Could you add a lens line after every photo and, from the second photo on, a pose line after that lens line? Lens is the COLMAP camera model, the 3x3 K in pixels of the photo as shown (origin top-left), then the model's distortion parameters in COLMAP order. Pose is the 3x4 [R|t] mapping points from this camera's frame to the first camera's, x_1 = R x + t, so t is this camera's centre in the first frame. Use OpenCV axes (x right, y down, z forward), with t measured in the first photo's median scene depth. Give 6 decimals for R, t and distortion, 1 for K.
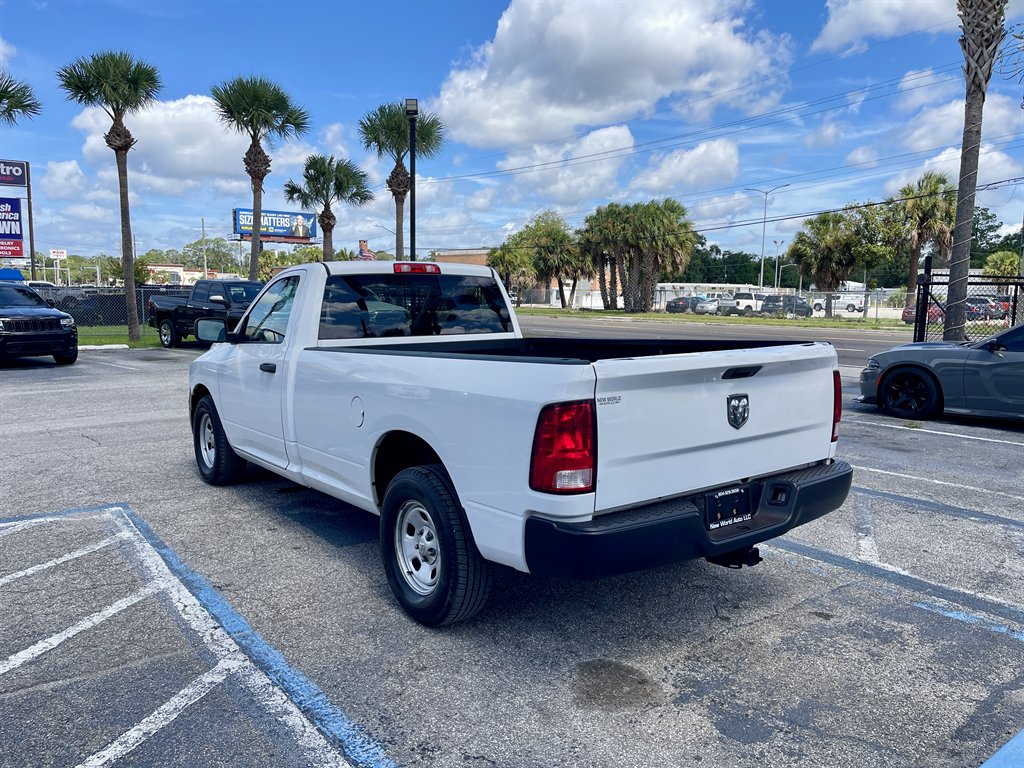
lens RADIAL K [[771.1, 0, 510.3], [0, 771.1, 392.7], [0, 0, 1]] dist [0.088440, -0.117900]
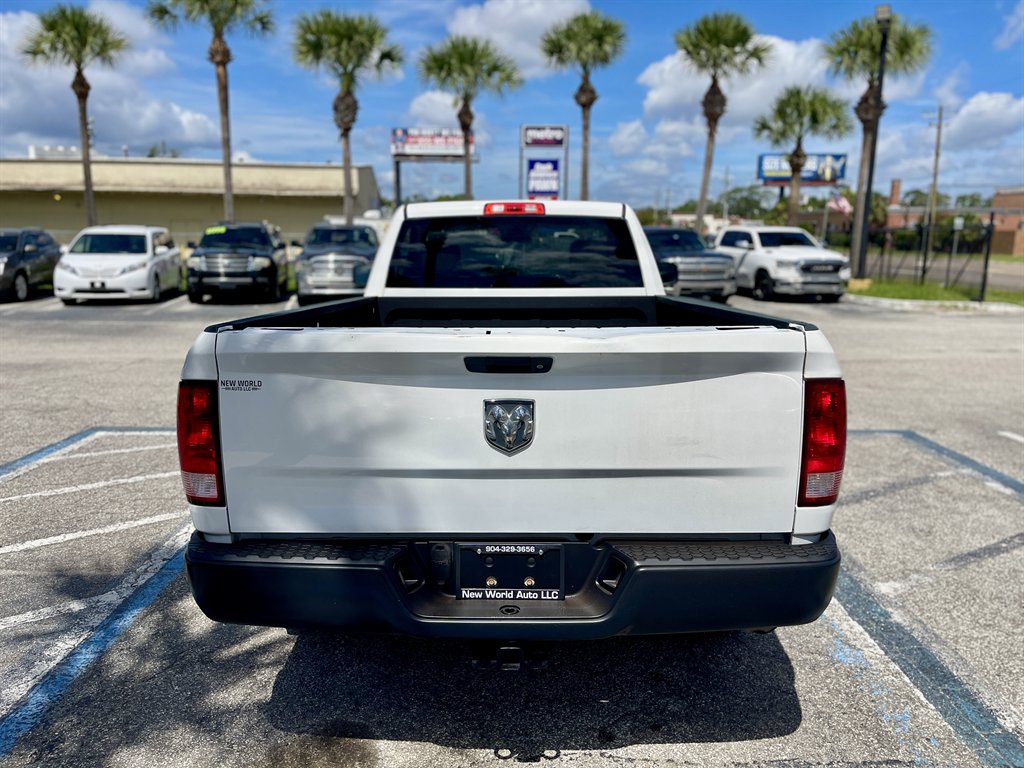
lens RADIAL K [[771.1, 0, 511.7], [0, 771.1, 389.5], [0, 0, 1]] dist [0.088440, -0.117900]
pose [[0.795471, 0.115608, -0.594862, 0.404274], [-0.078848, 0.993035, 0.087553, -0.036621], [0.600841, -0.022742, 0.799045, 0.308255]]
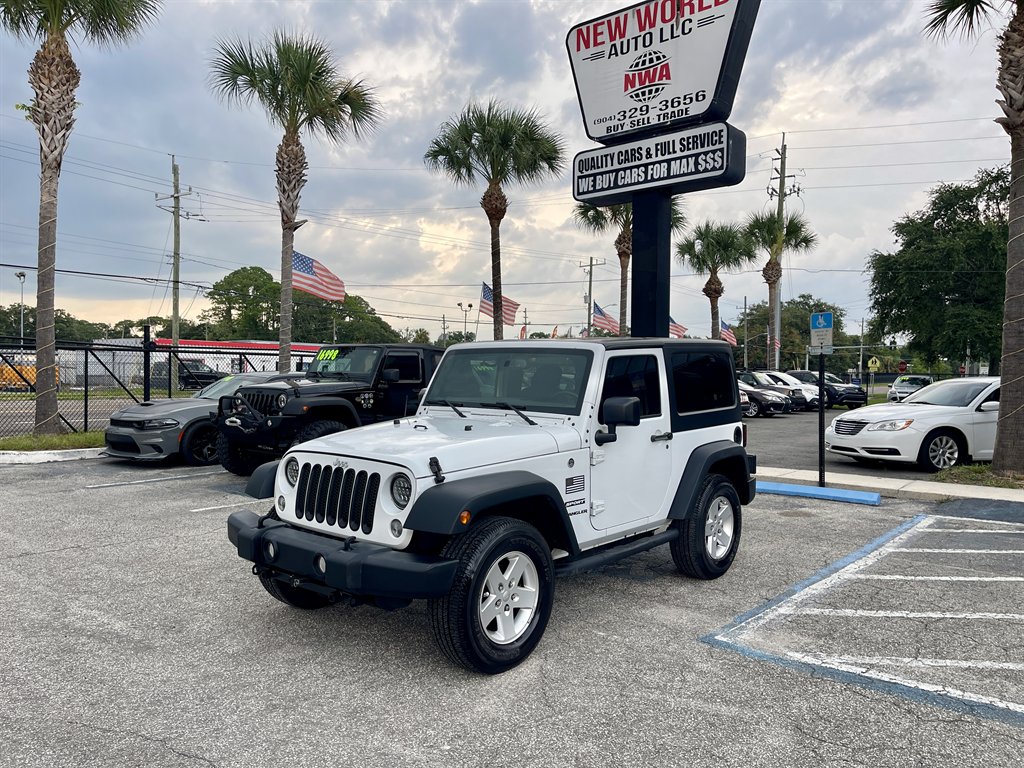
lens RADIAL K [[771.1, 0, 514.8], [0, 771.1, 391.7], [0, 0, 1]] dist [0.088440, -0.117900]
pose [[-0.223170, -0.037210, 0.974069, -1.288660], [0.109628, 0.991973, 0.063011, -0.176456], [-0.968595, 0.120848, -0.217300, 1.434775]]
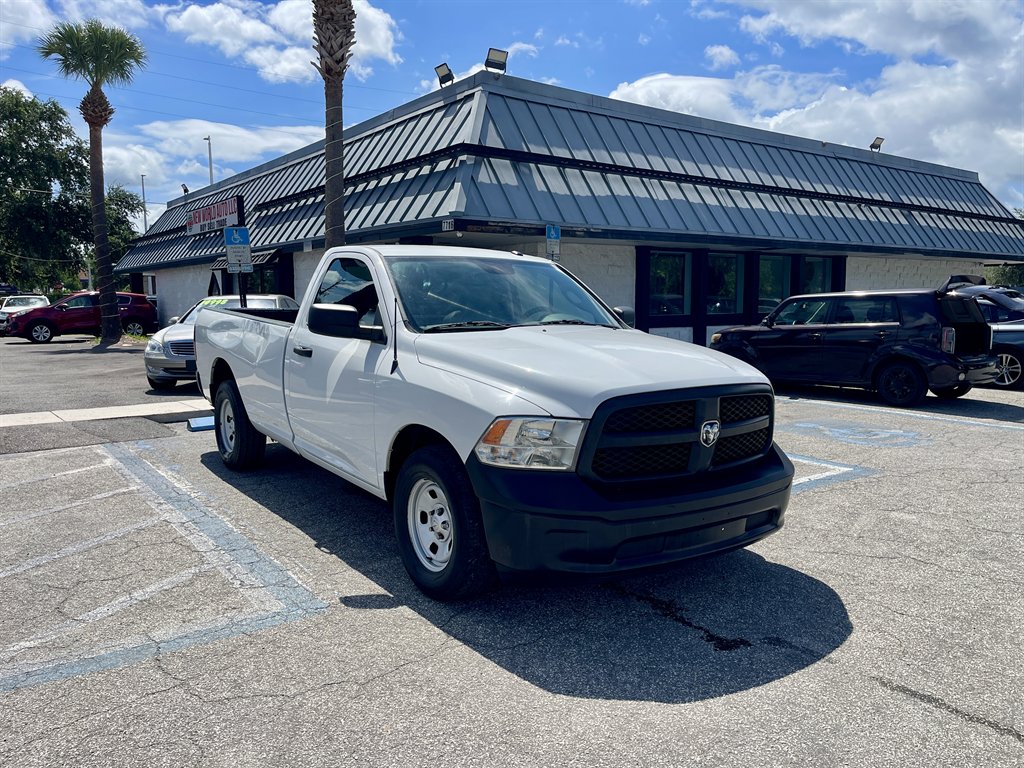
lens RADIAL K [[771.1, 0, 514.8], [0, 771.1, 386.1], [0, 0, 1]] dist [0.088440, -0.117900]
pose [[-0.999858, -0.007158, 0.015246, -0.276837], [-0.003274, 0.970528, 0.240965, -0.244124], [-0.016522, 0.240881, -0.970414, 2.061568]]
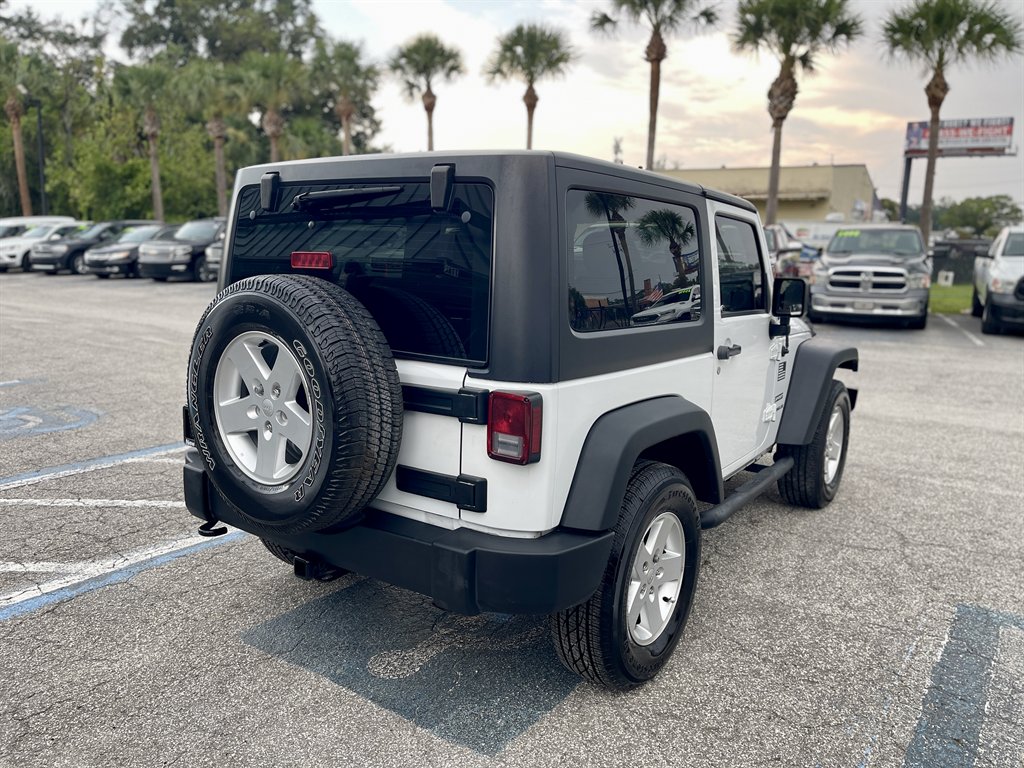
lens RADIAL K [[771.1, 0, 511.8], [0, 771.1, 389.8], [0, 0, 1]] dist [0.088440, -0.117900]
pose [[0.300928, 0.182055, -0.936108, 0.342416], [-0.138849, 0.979513, 0.145861, -0.097351], [0.943485, 0.086084, 0.320041, 0.892398]]
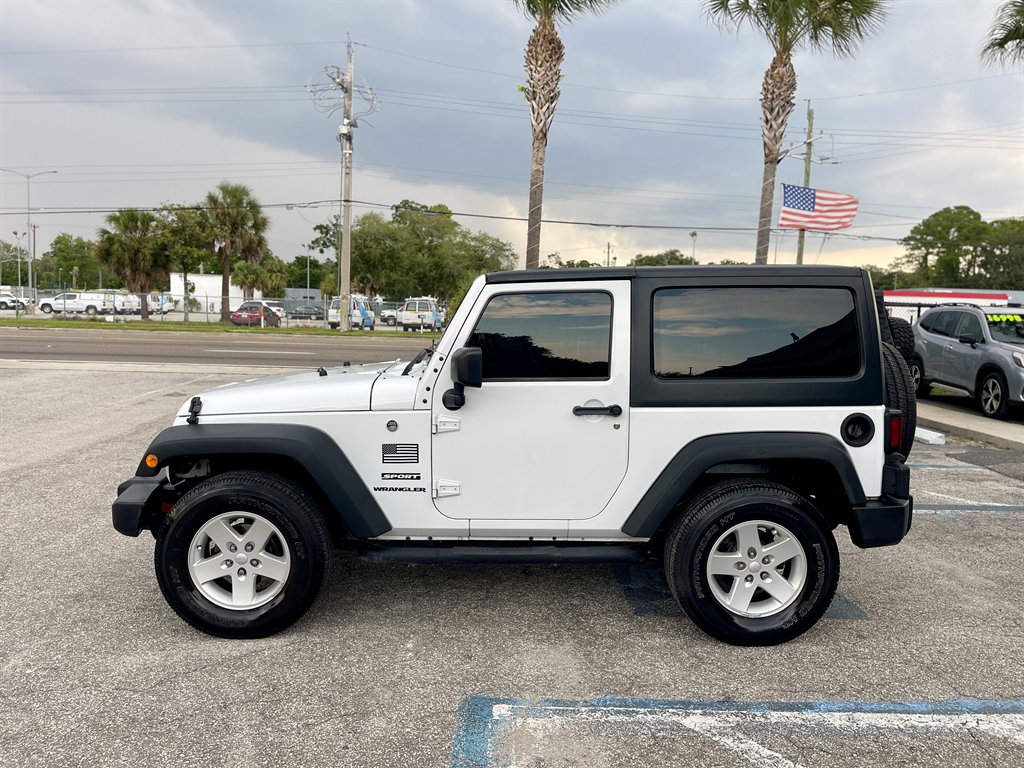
lens RADIAL K [[771.1, 0, 509.6], [0, 771.1, 387.3], [0, 0, 1]] dist [0.088440, -0.117900]
pose [[0.588057, -0.075358, 0.805301, -0.969293], [0.082309, 0.996057, 0.033104, -0.088133], [-0.804621, 0.046816, 0.591941, 0.728660]]
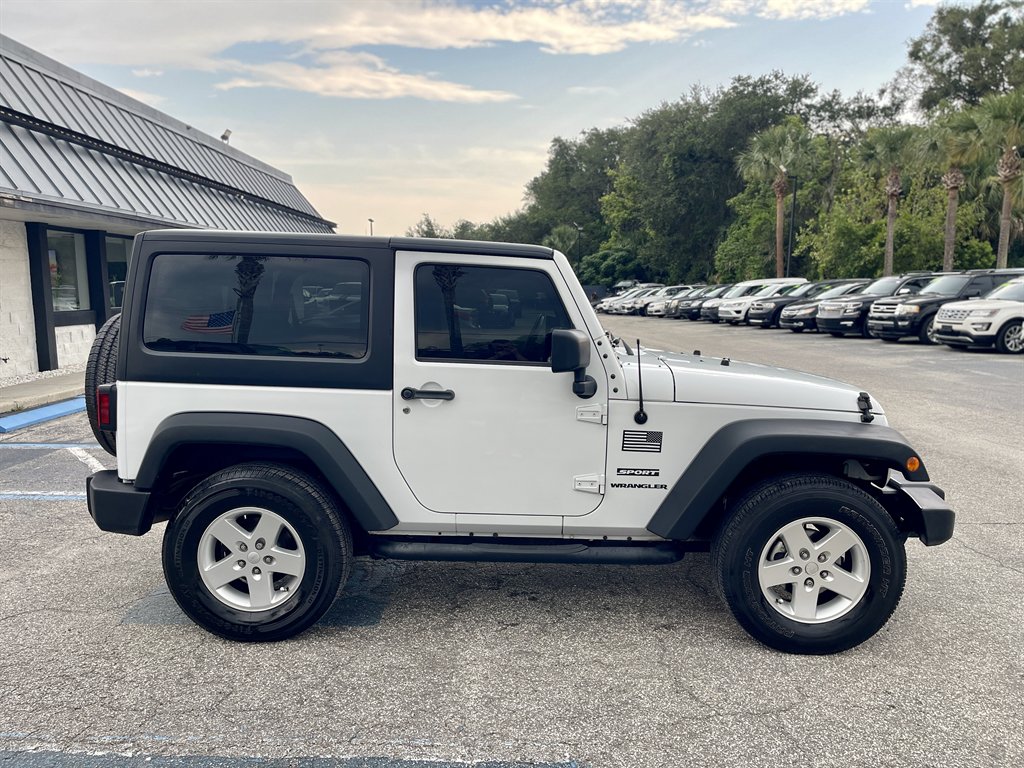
lens RADIAL K [[771.1, 0, 514.1], [0, 771.1, 392.3], [0, 0, 1]] dist [0.088440, -0.117900]
pose [[-0.617633, 0.097832, -0.780358, 0.265521], [-0.107504, 0.972417, 0.206997, -0.196637], [0.779084, 0.211740, -0.590080, 1.639950]]
